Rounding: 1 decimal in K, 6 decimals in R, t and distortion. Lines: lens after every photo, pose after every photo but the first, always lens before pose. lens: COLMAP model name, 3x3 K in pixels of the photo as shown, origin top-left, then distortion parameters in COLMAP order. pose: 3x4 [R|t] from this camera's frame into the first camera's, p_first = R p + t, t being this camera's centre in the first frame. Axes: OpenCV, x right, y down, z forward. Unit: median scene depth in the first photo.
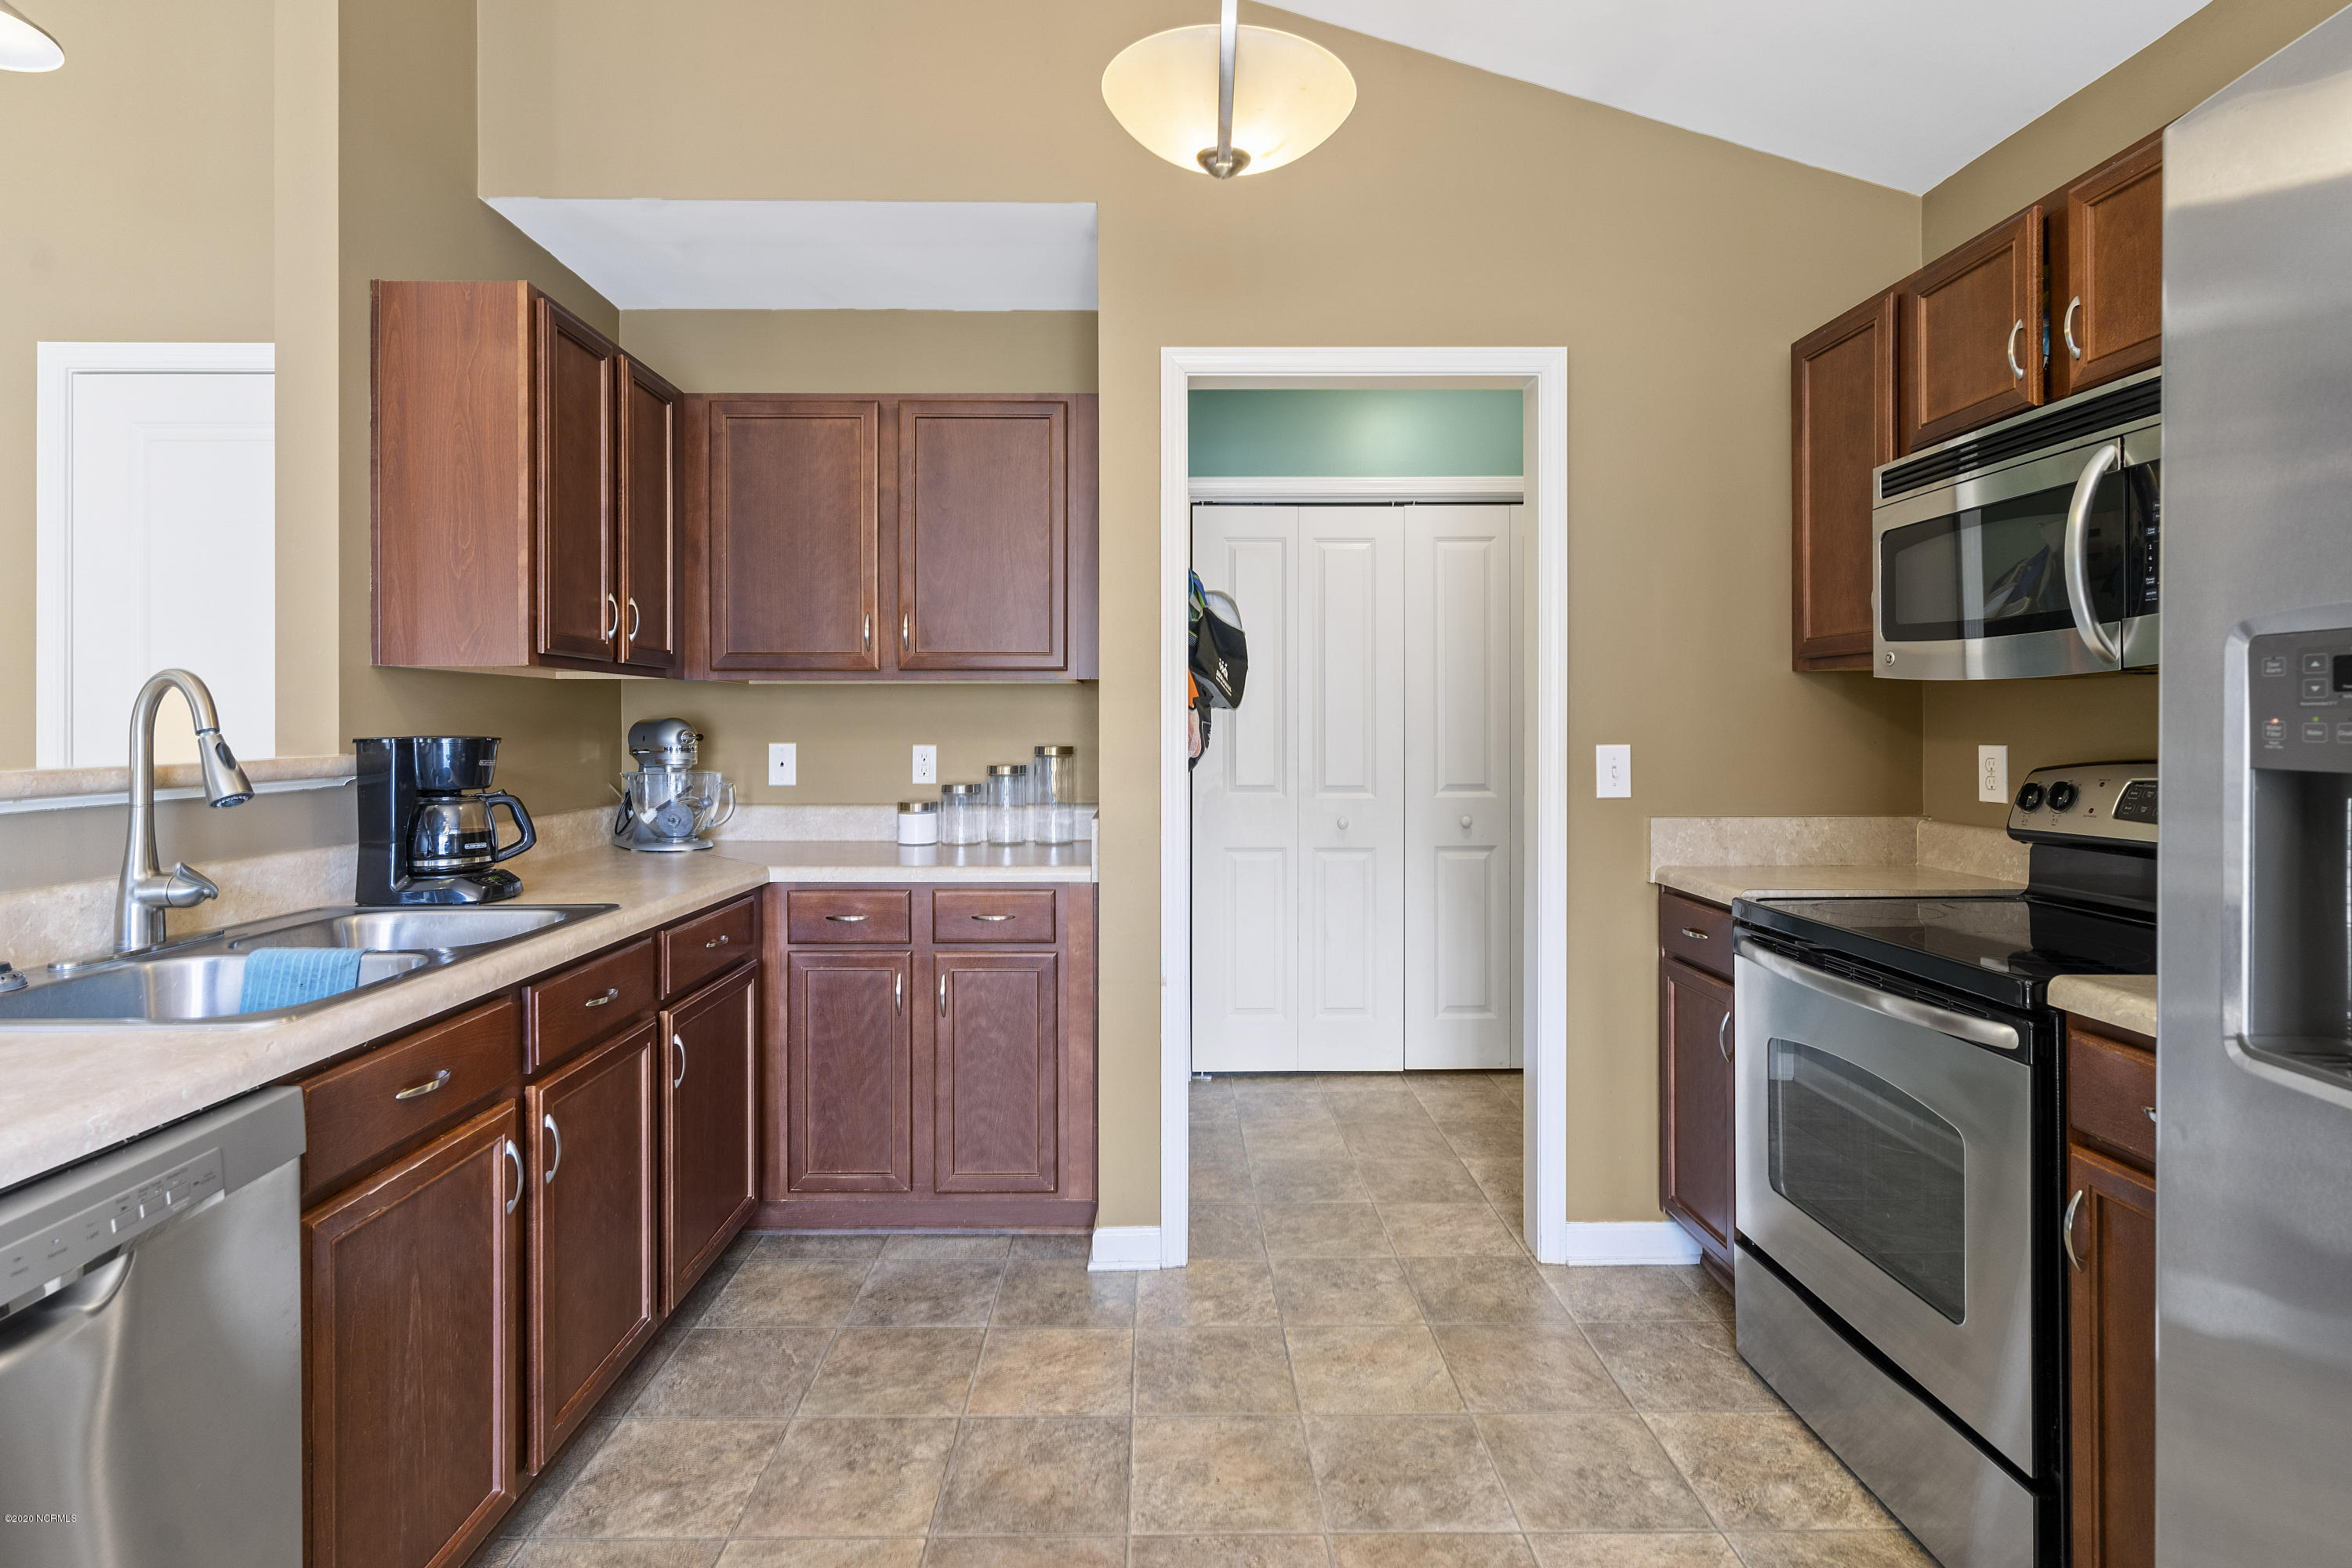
lens RADIAL K [[1136.9, 0, 1169.7], [0, 1136.9, 724.3], [0, 0, 1]] dist [0.000415, 0.000430]
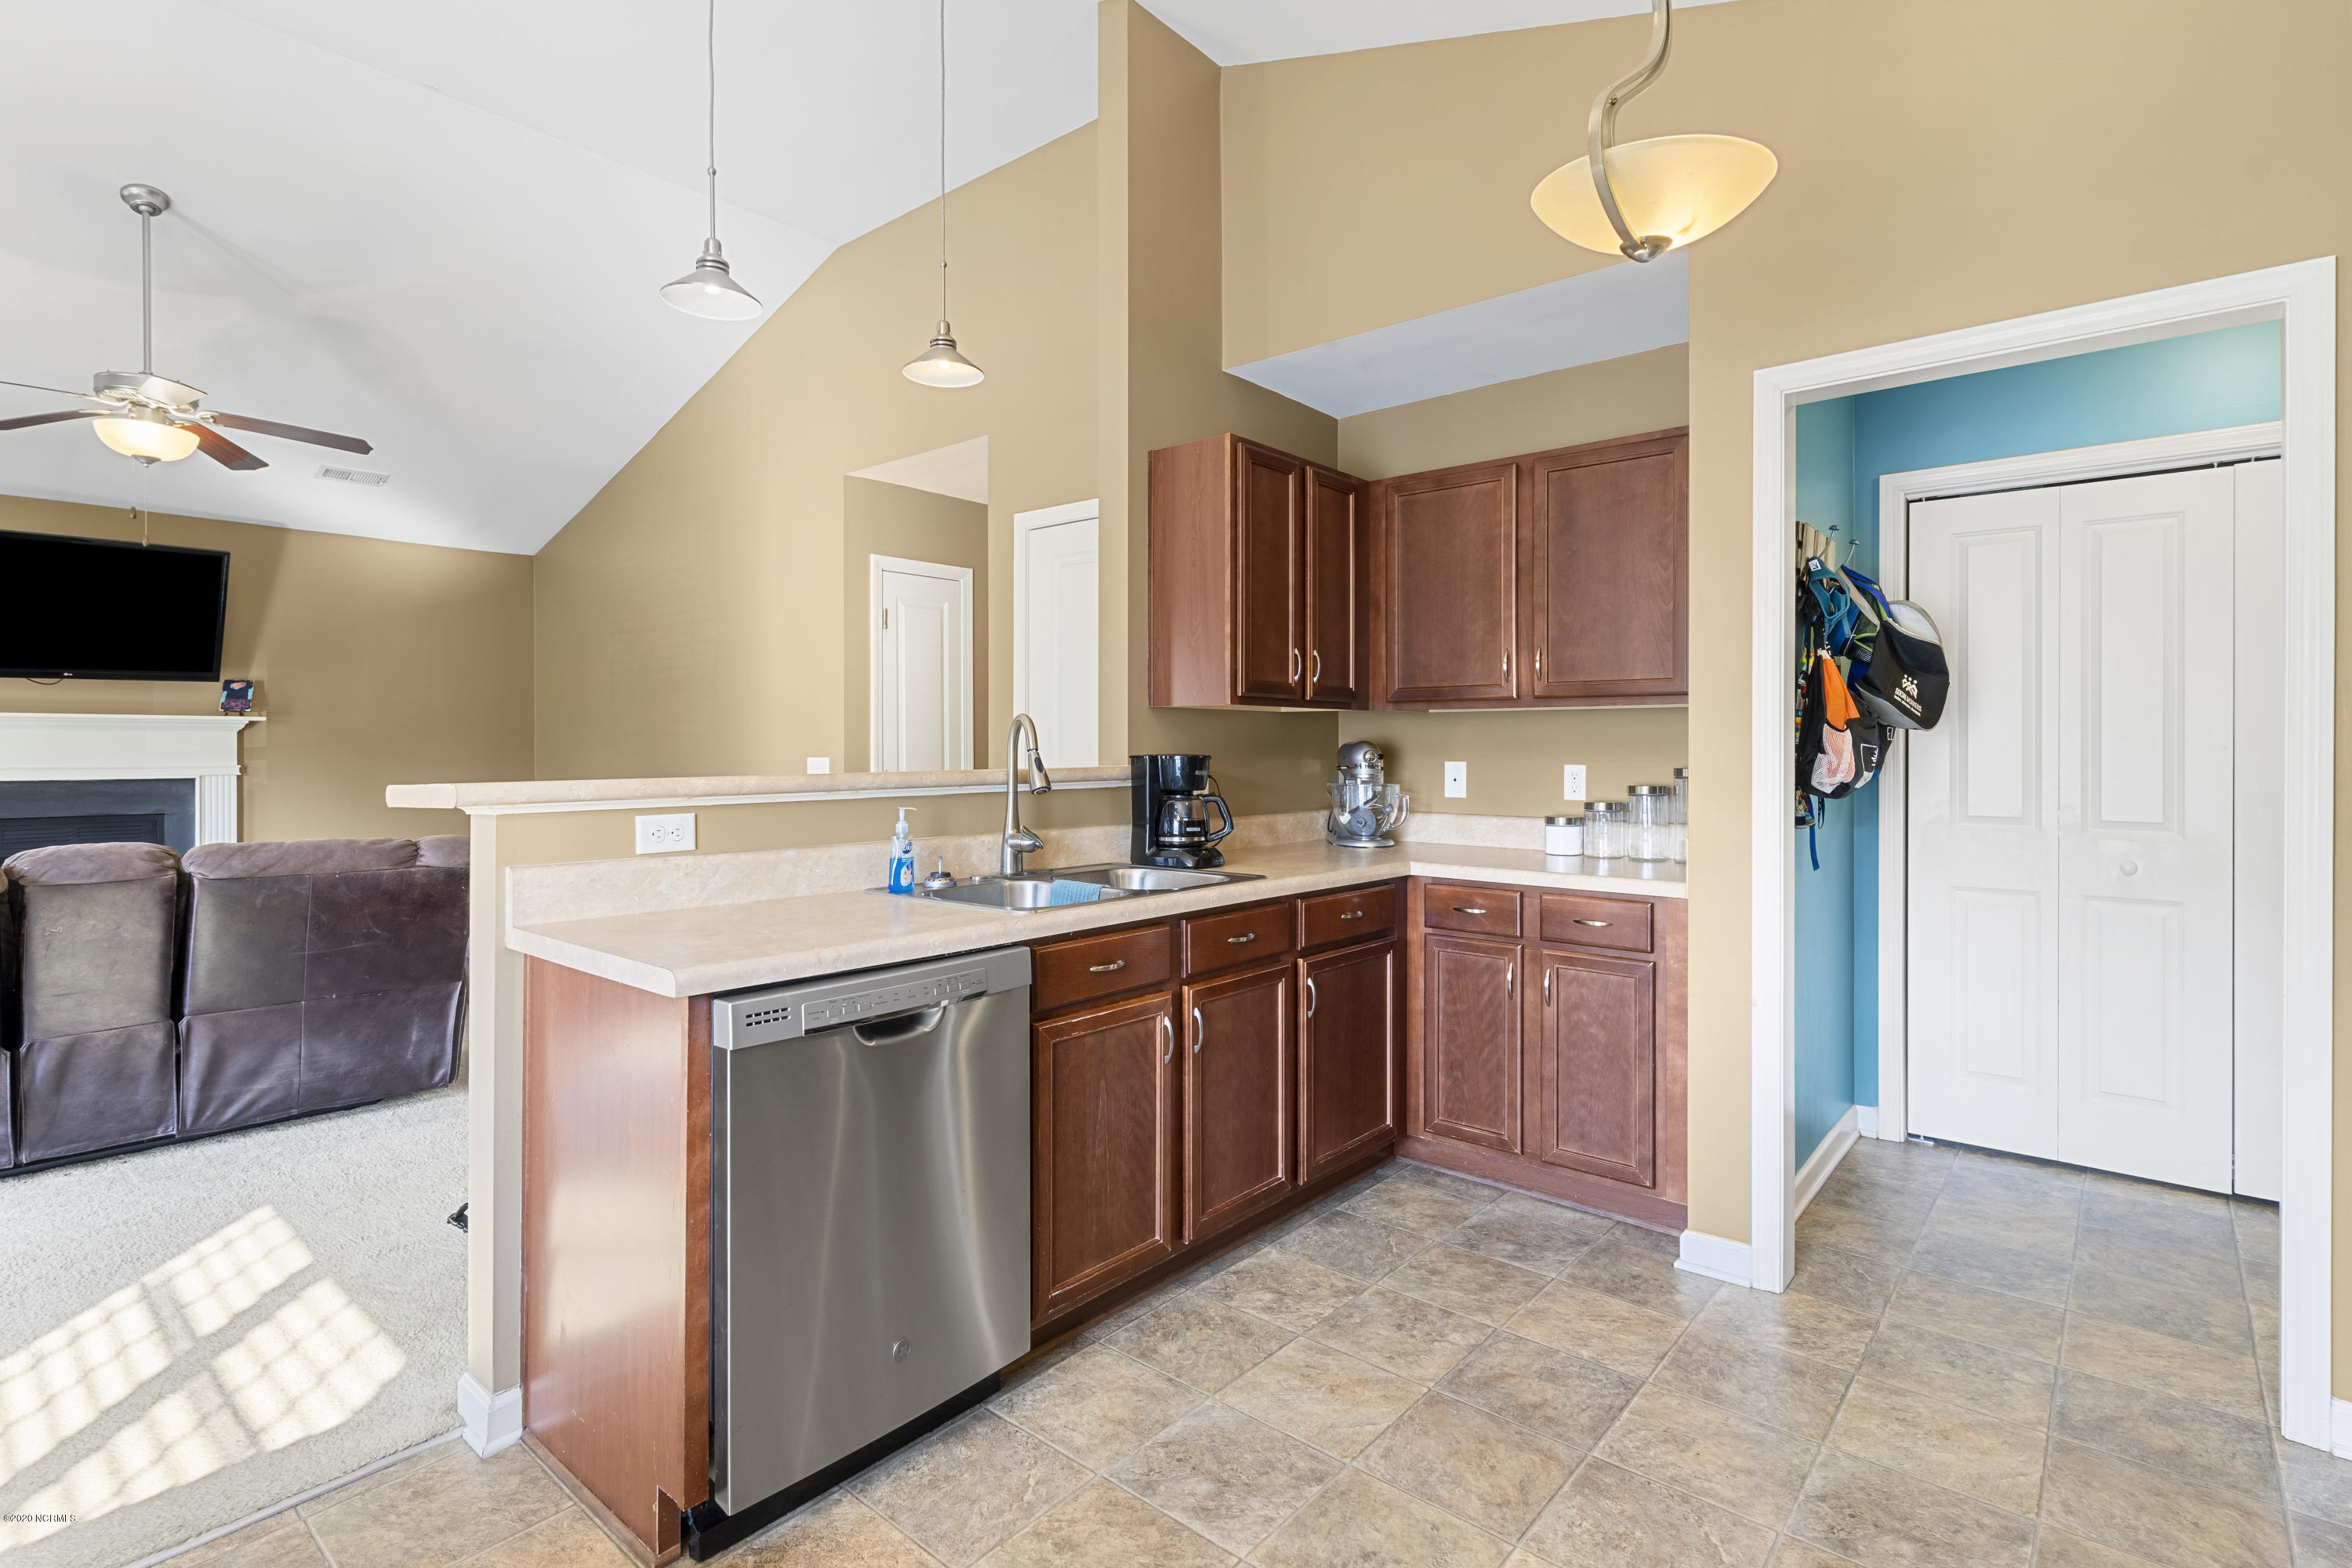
lens RADIAL K [[1137.2, 0, 1171.3], [0, 1137.2, 743.8], [0, 0, 1]] dist [0.001275, 0.000555]
pose [[0.750867, 0.001316, -0.660453, 0.286477], [-0.000976, 0.999999, 0.000883, -0.003724], [0.660453, -0.000018, 0.750867, -0.100935]]
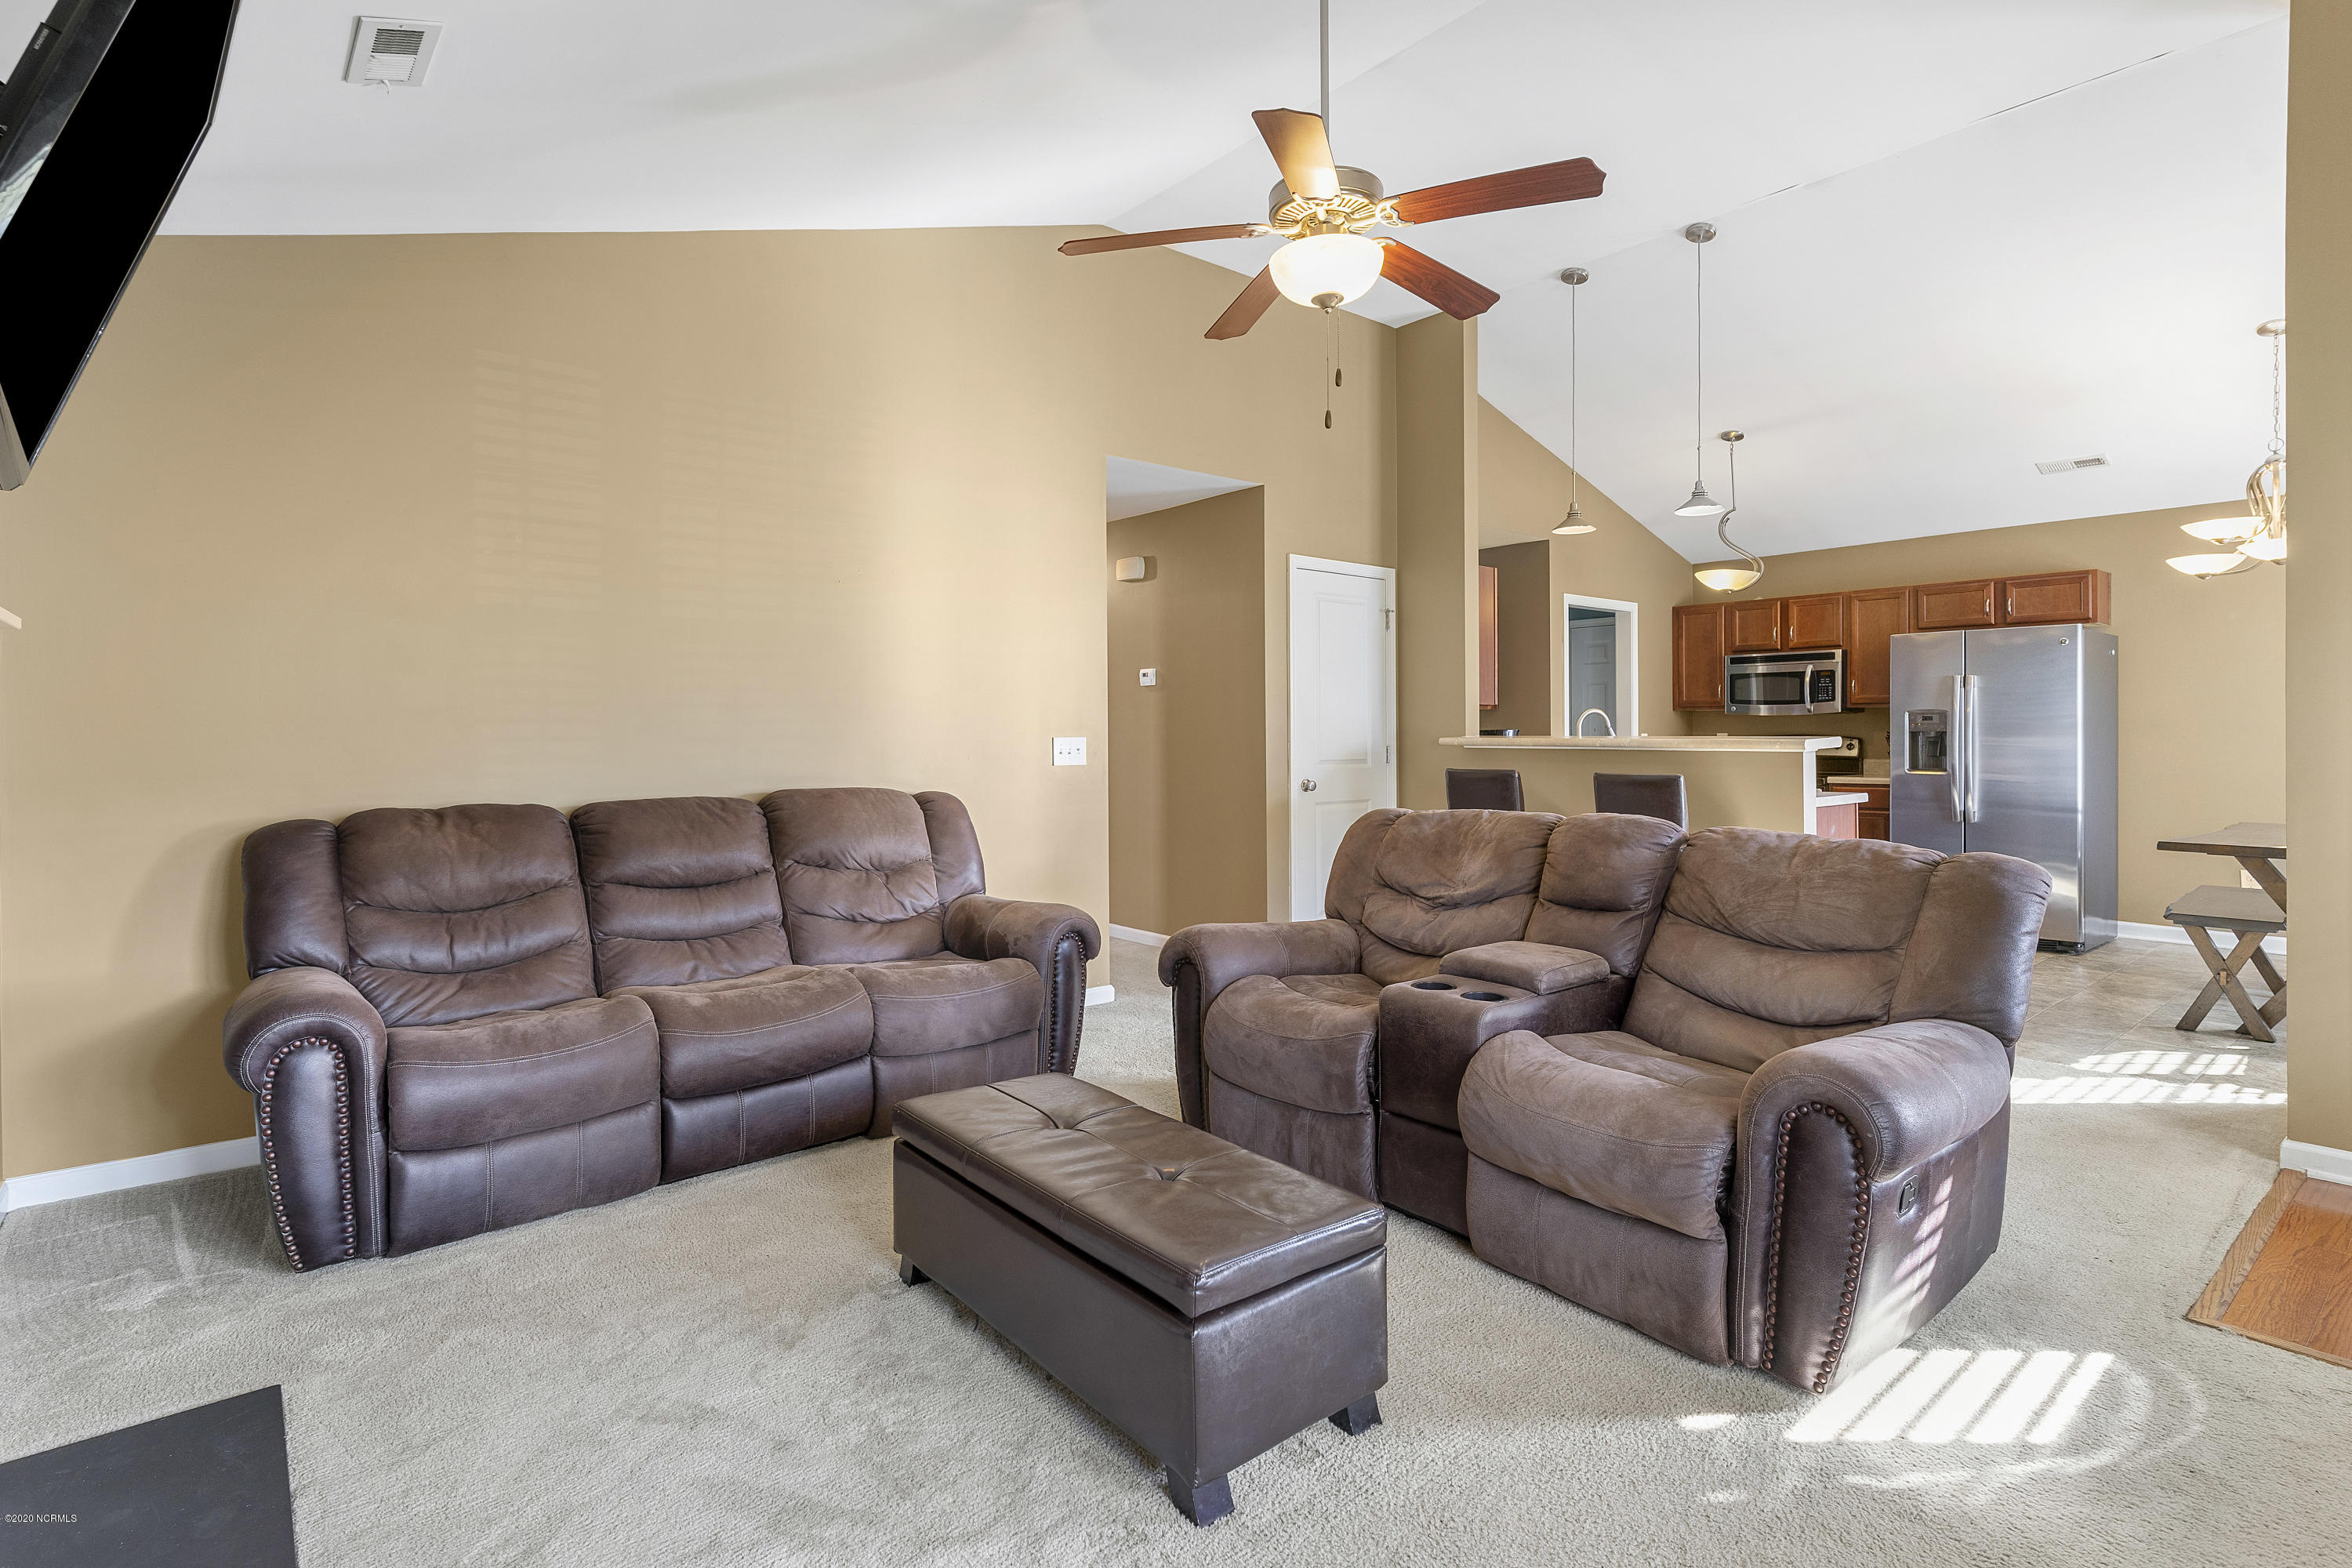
lens RADIAL K [[1137.2, 0, 1171.3], [0, 1137.2, 743.8], [0, 0, 1]] dist [0.001275, 0.000555]
pose [[0.781257, -0.008540, 0.624151, -2.733263], [0.005319, 0.999961, 0.007024, 0.016781], [-0.624187, -0.002167, 0.781272, -0.651241]]
